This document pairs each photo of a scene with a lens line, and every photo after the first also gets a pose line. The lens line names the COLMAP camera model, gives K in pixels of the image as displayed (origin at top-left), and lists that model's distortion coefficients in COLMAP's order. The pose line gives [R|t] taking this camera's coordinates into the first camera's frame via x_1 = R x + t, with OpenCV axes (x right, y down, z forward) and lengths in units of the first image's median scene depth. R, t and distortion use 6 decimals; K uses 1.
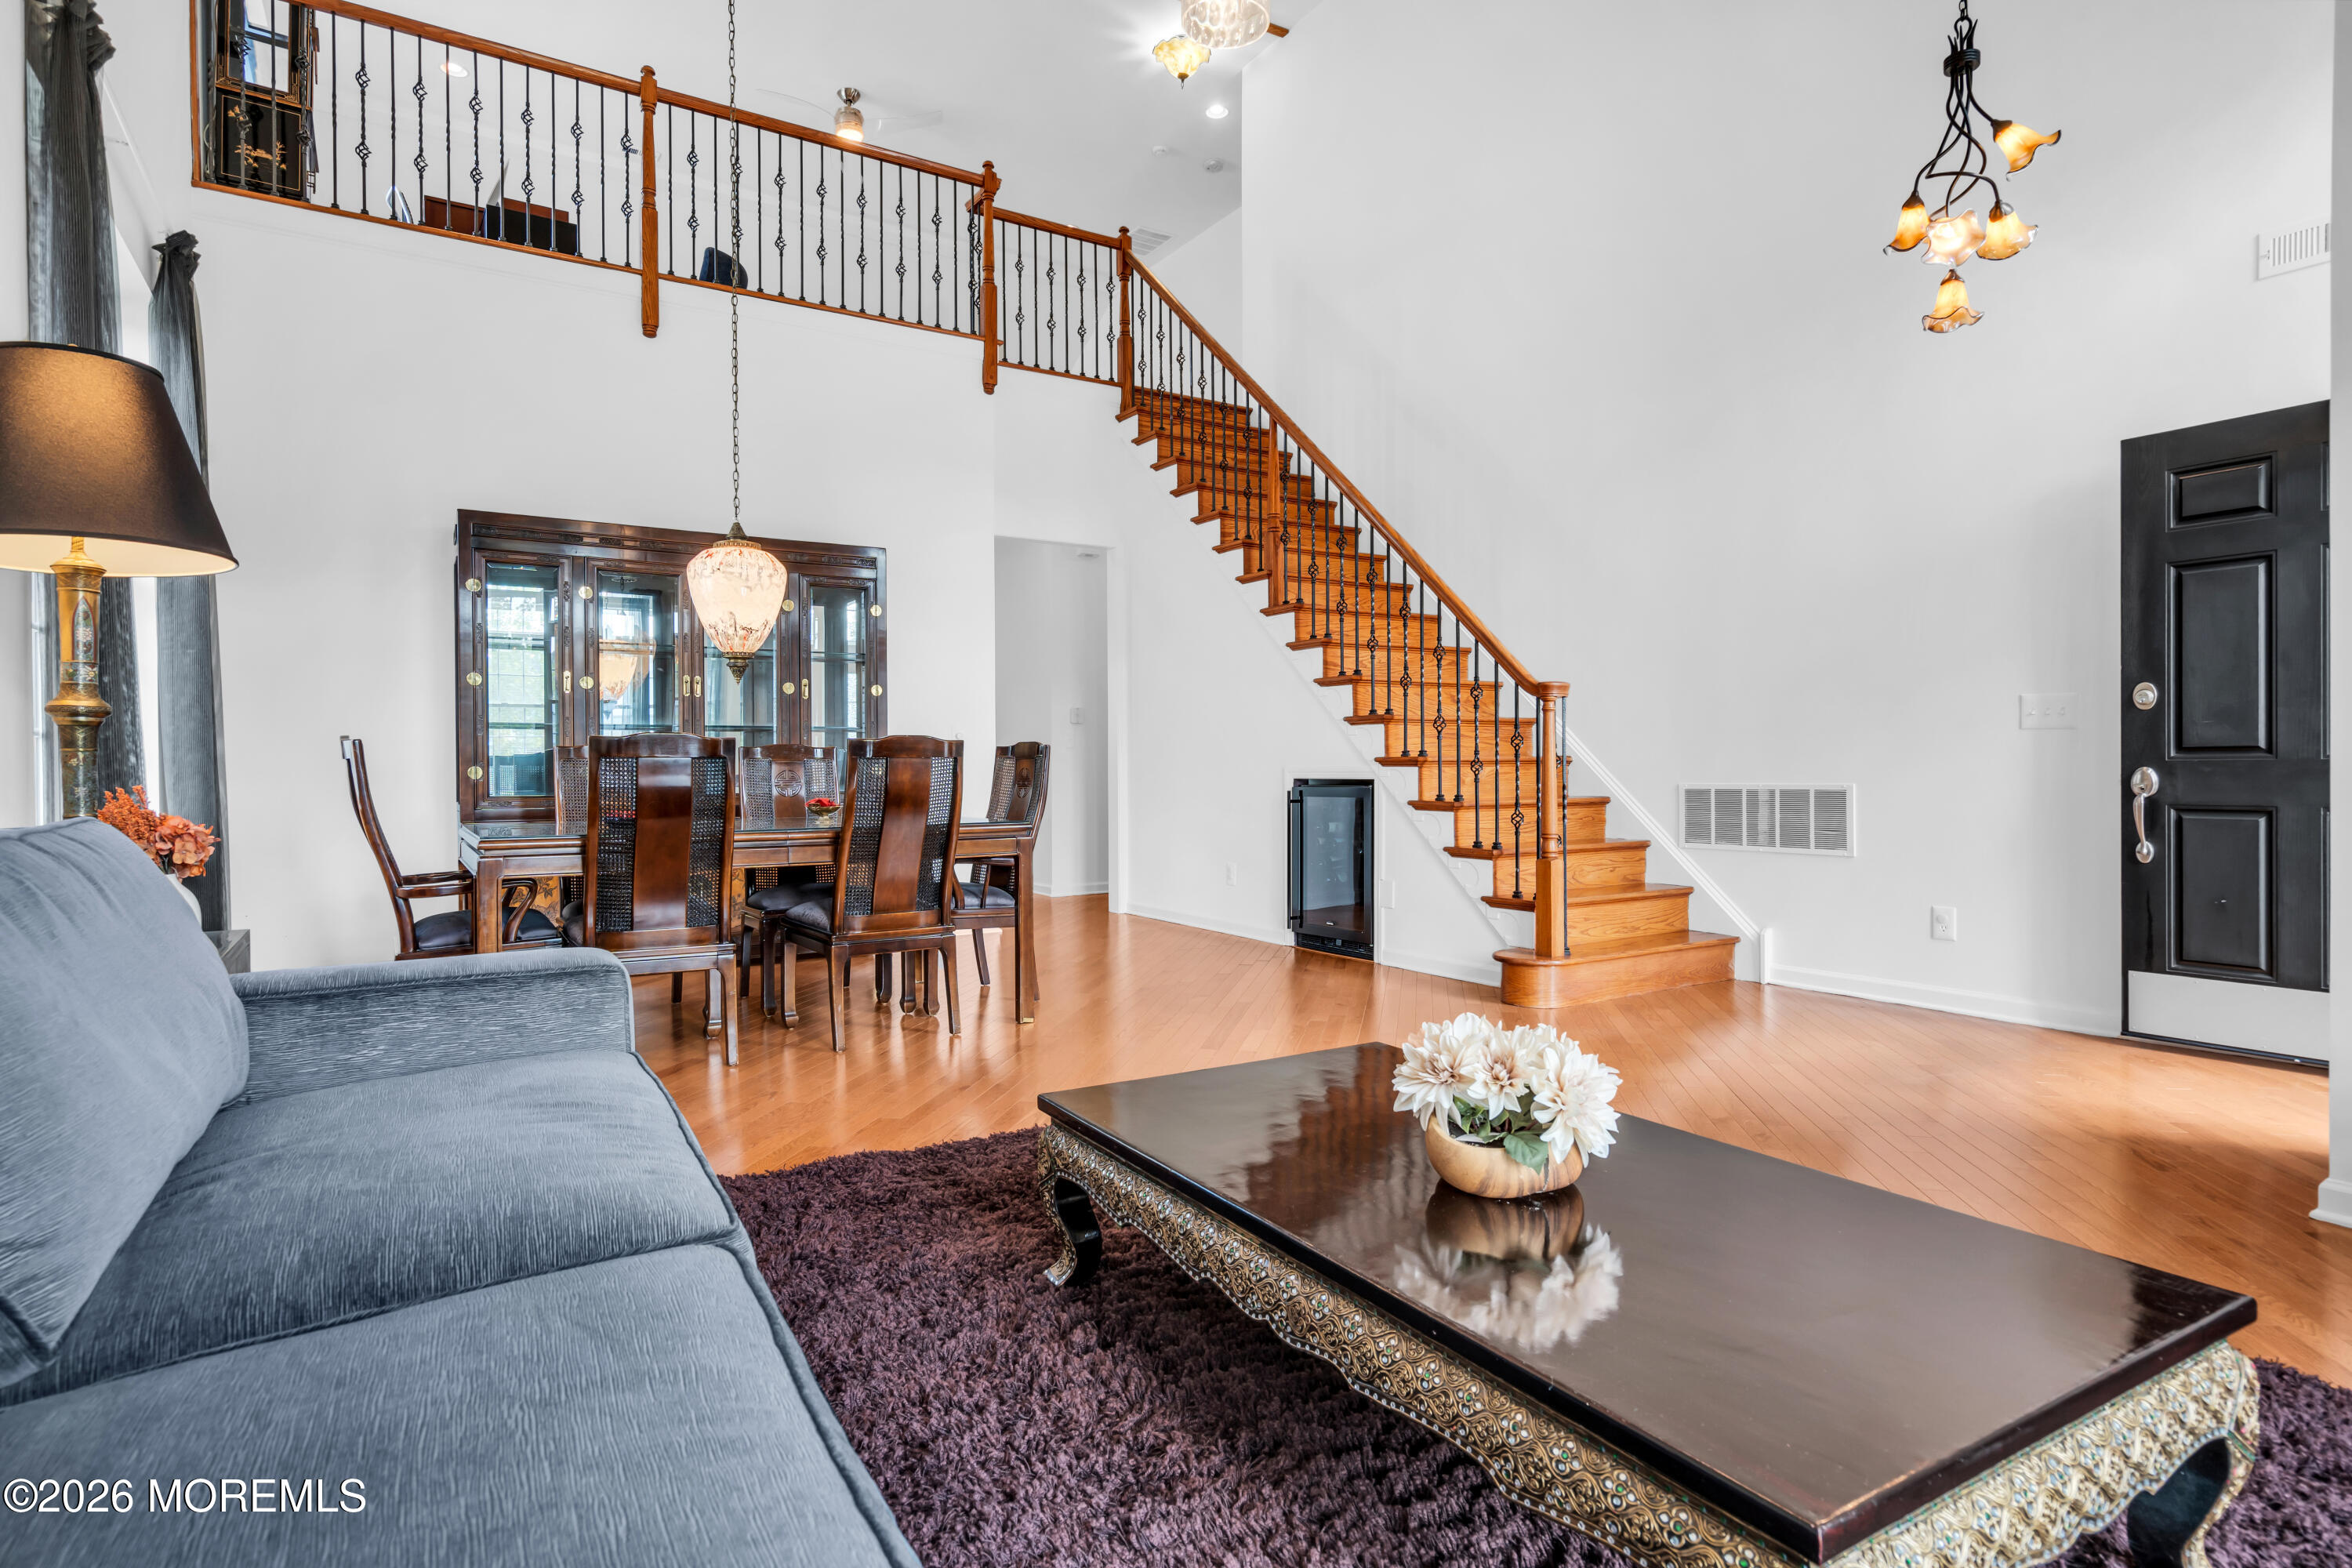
lens RADIAL K [[1220.2, 0, 1167.5], [0, 1220.2, 768.4], [0, 0, 1]] dist [0.002675, -0.000384]
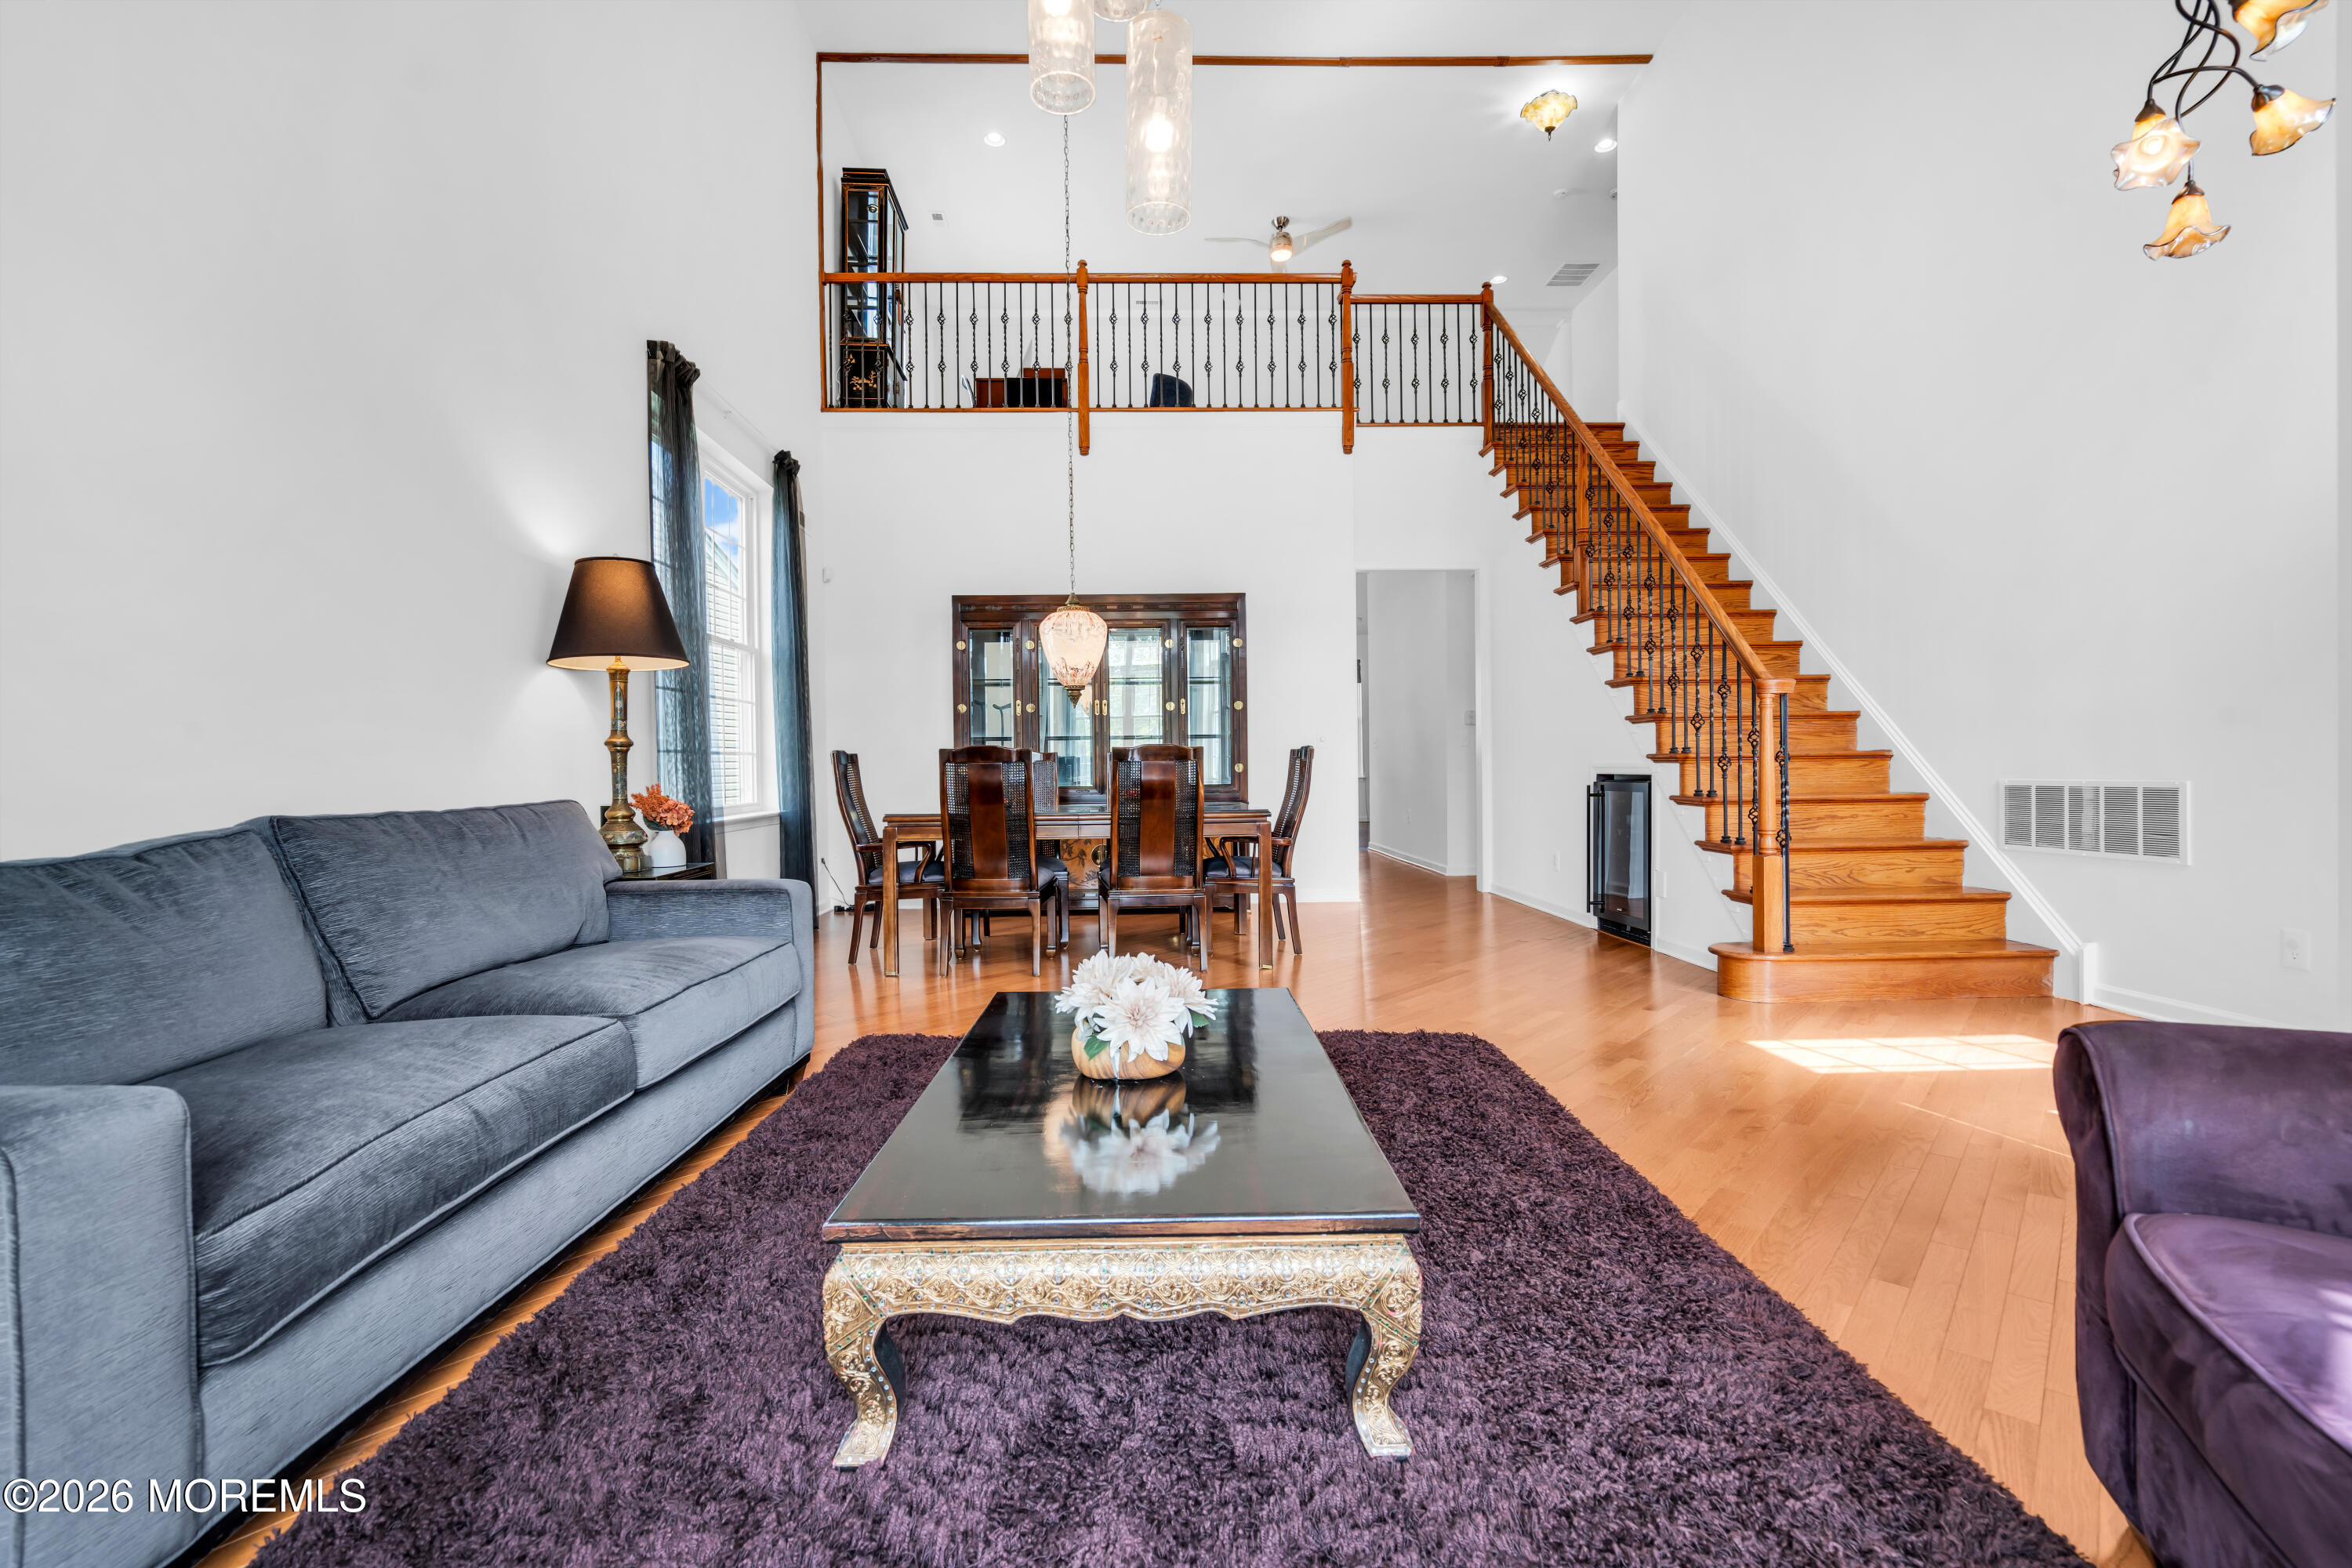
lens RADIAL K [[1069.2, 0, 1159.1], [0, 1069.2, 772.4], [0, 0, 1]] dist [-0.001467, 0.000093]
pose [[0.864497, -0.001742, -0.502634, 0.266135], [0.006999, 0.999939, 0.008571, -0.004075], [0.502589, -0.010928, 0.864457, -0.009836]]
